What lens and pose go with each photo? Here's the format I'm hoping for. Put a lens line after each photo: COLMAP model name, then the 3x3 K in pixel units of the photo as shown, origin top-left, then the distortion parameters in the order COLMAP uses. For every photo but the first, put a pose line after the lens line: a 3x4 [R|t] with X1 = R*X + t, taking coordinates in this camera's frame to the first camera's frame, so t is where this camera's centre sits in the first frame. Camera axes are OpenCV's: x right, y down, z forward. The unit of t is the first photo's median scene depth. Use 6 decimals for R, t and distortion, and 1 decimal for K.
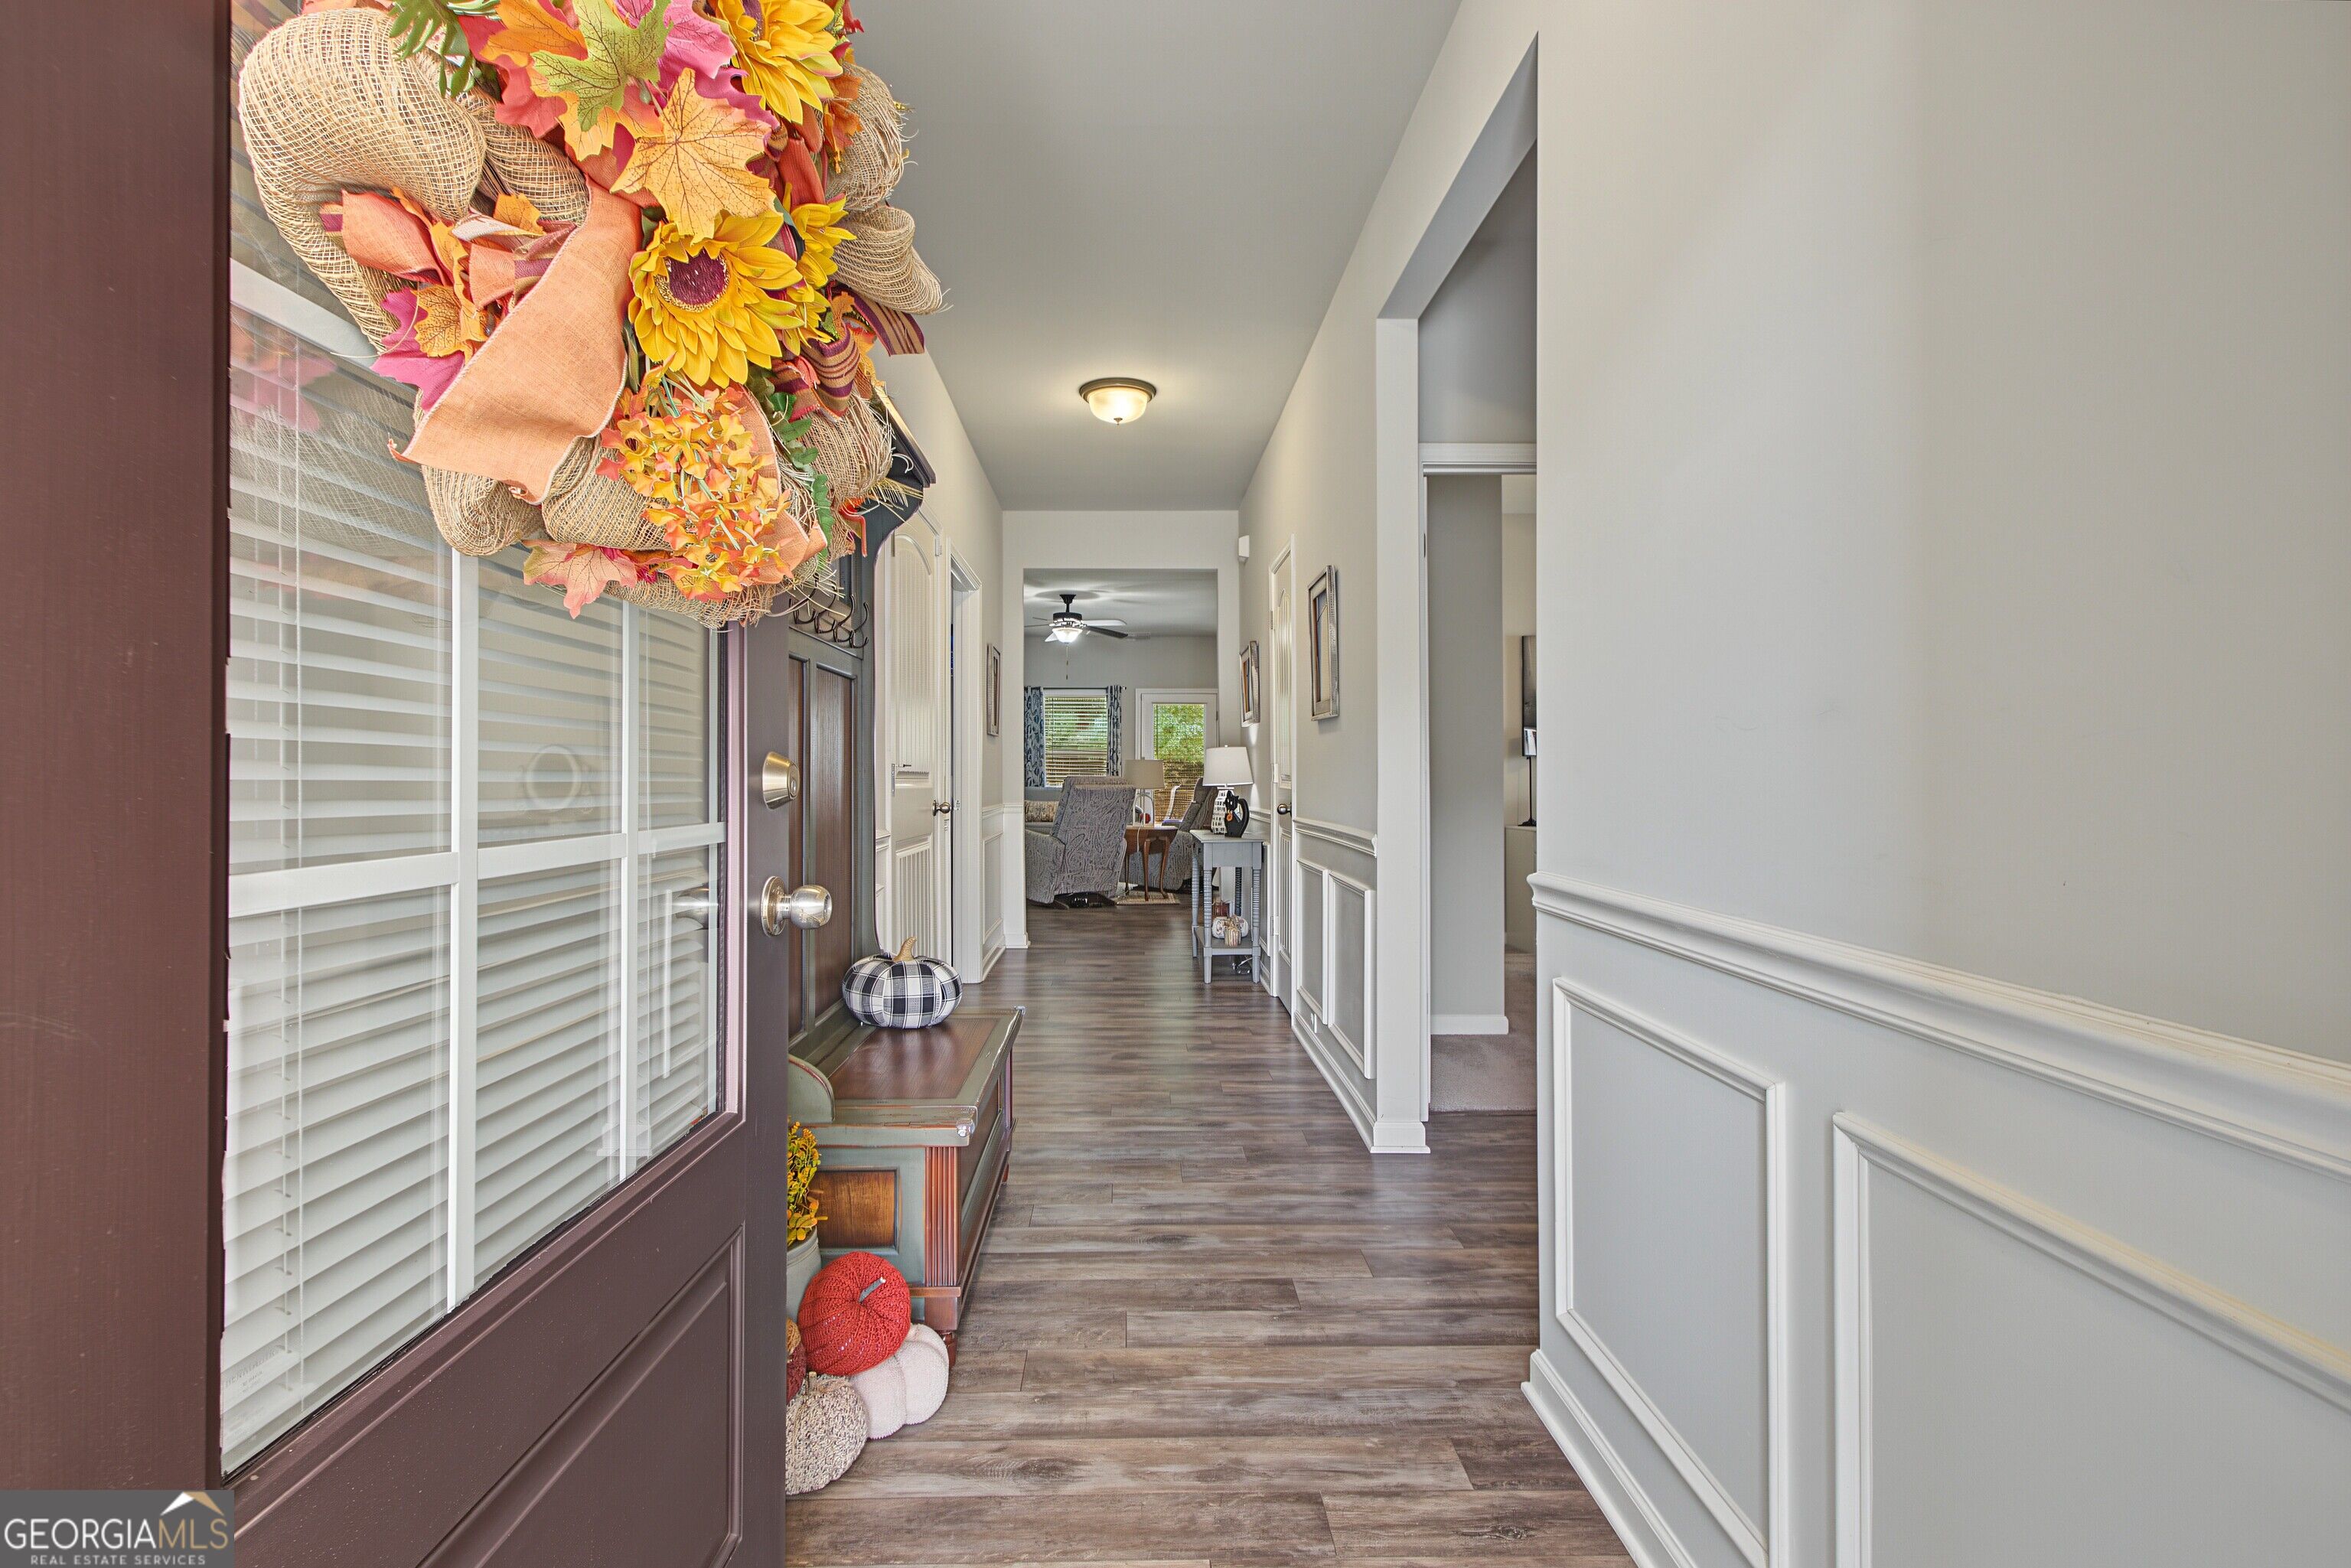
lens RADIAL K [[1102.3, 0, 1155.1], [0, 1102.3, 776.1], [0, 0, 1]] dist [0.007285, -0.001325]
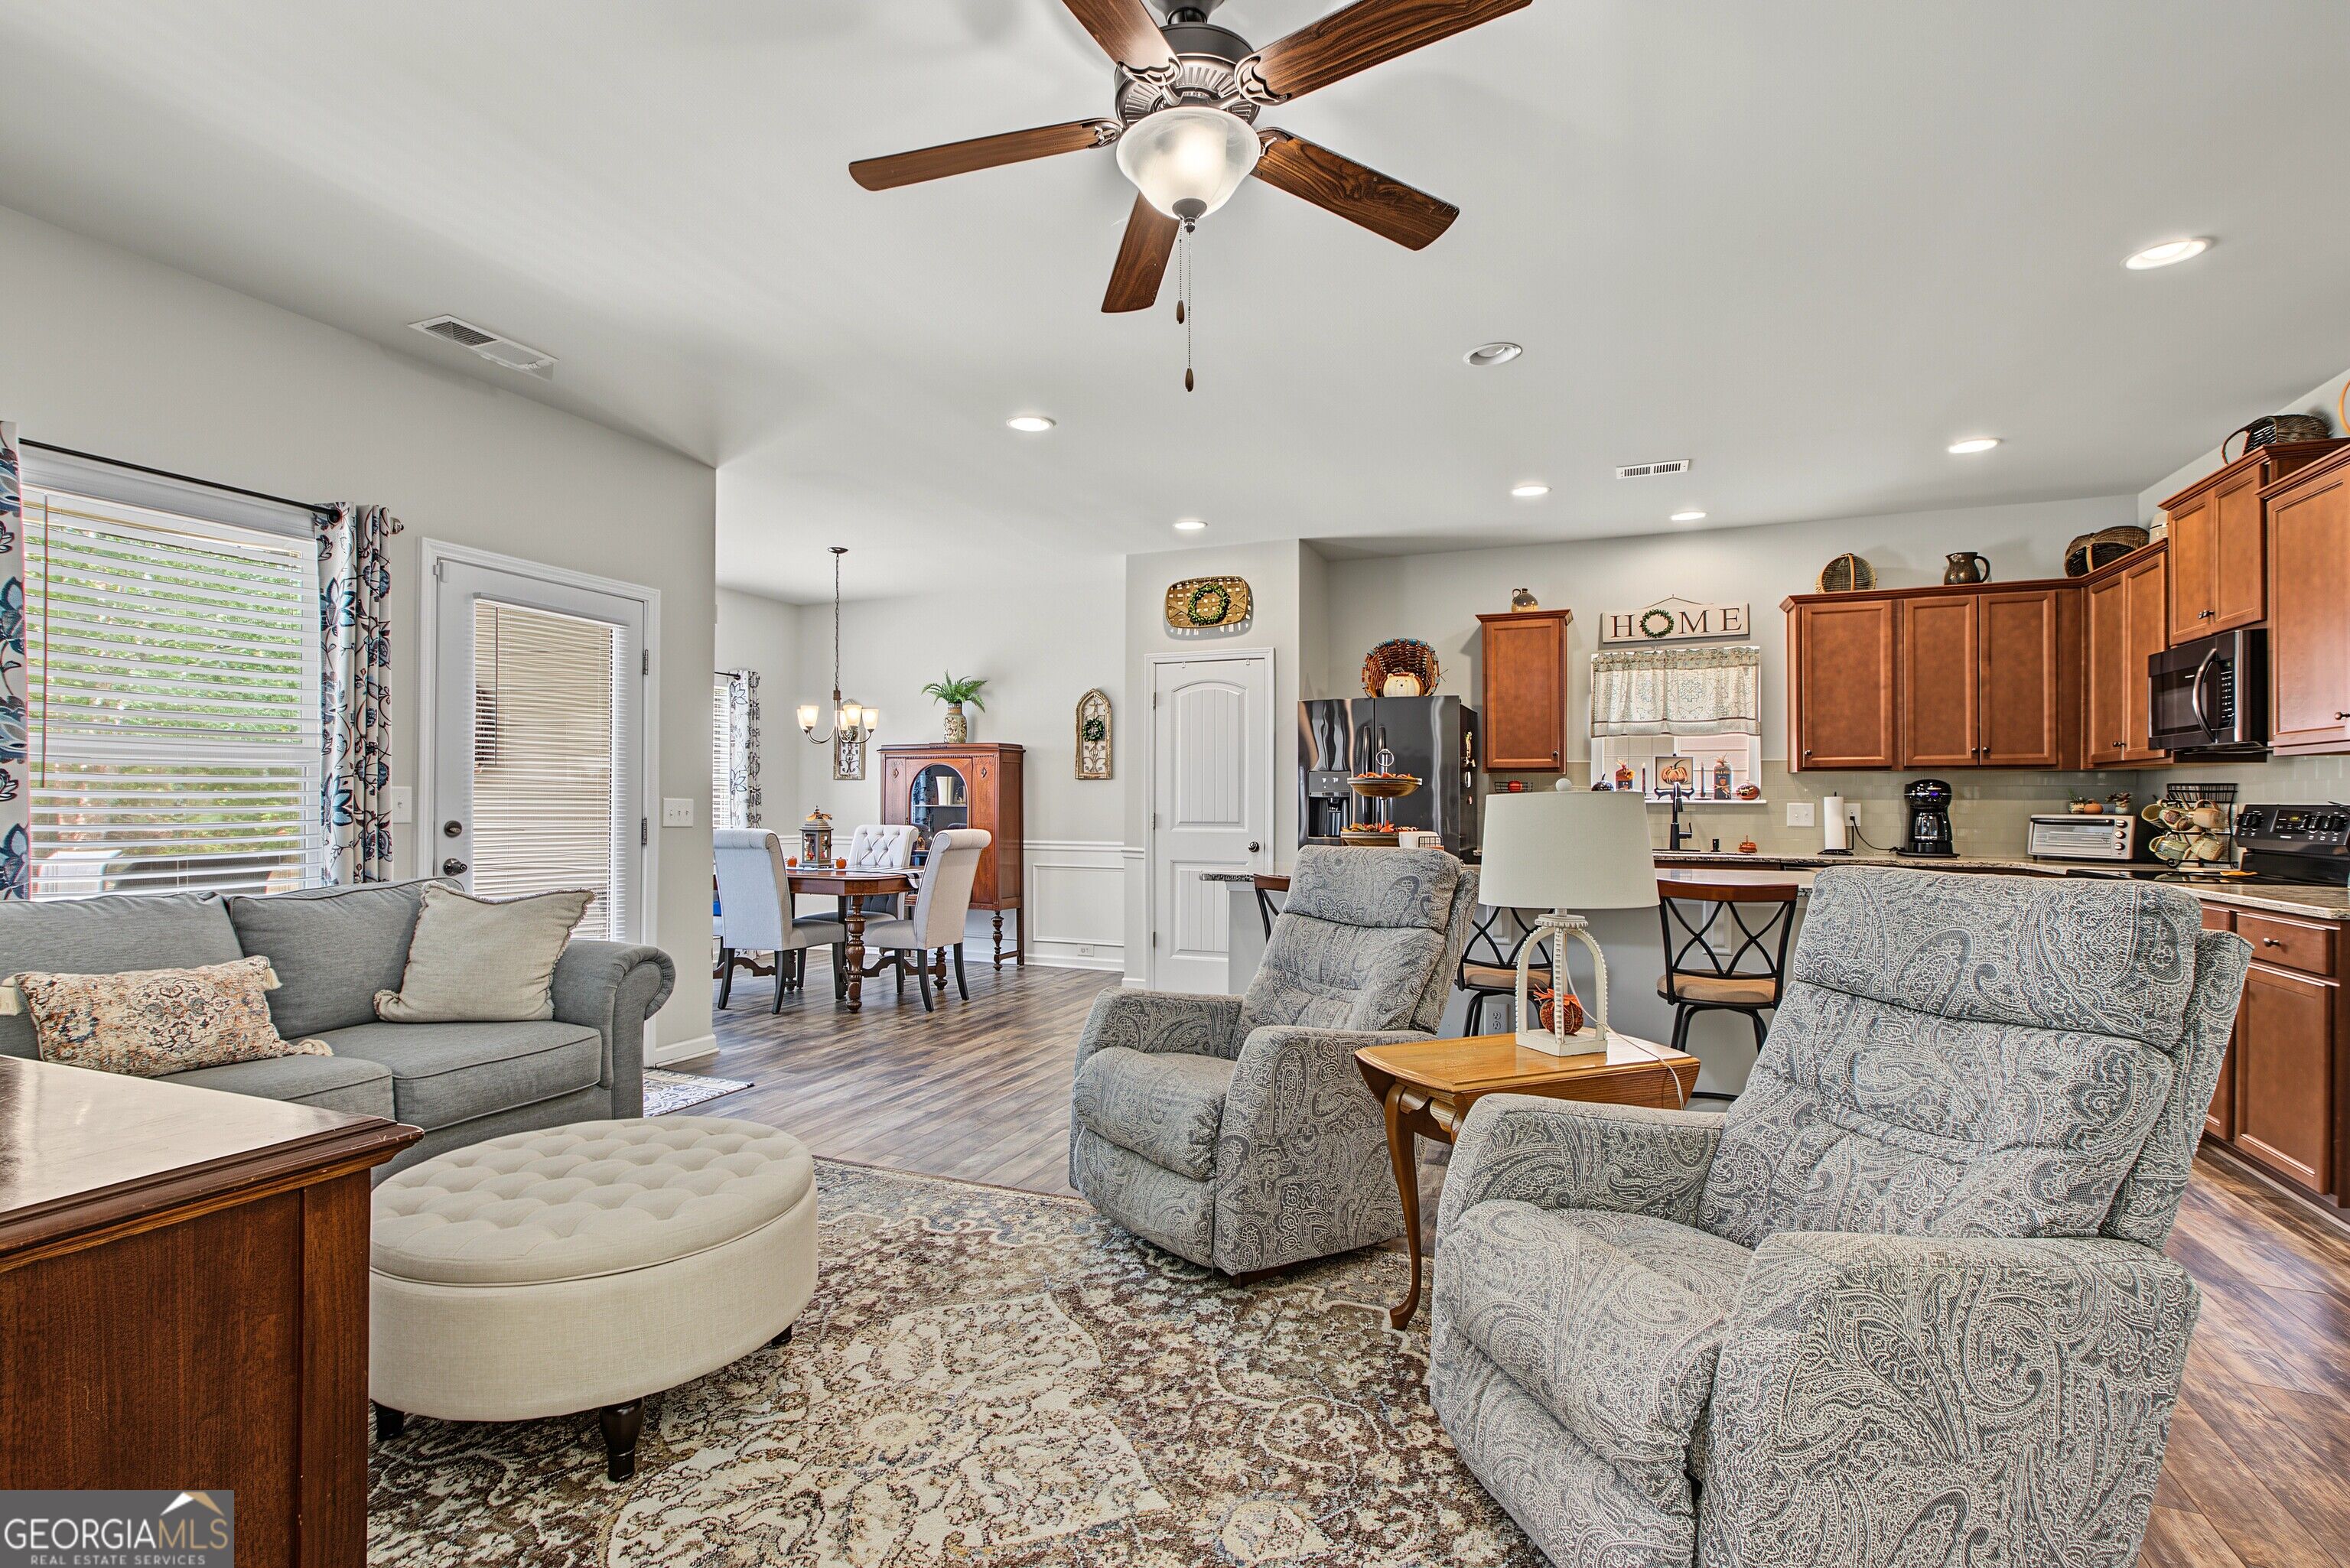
lens RADIAL K [[1111.6, 0, 1155.5], [0, 1111.6, 790.6], [0, 0, 1]] dist [0.004827, -0.000230]
pose [[0.408665, 0.009112, 0.912639, -0.221603], [-0.000309, 0.999951, -0.009845, -0.009227], [-0.912684, 0.003741, 0.408648, 0.741457]]
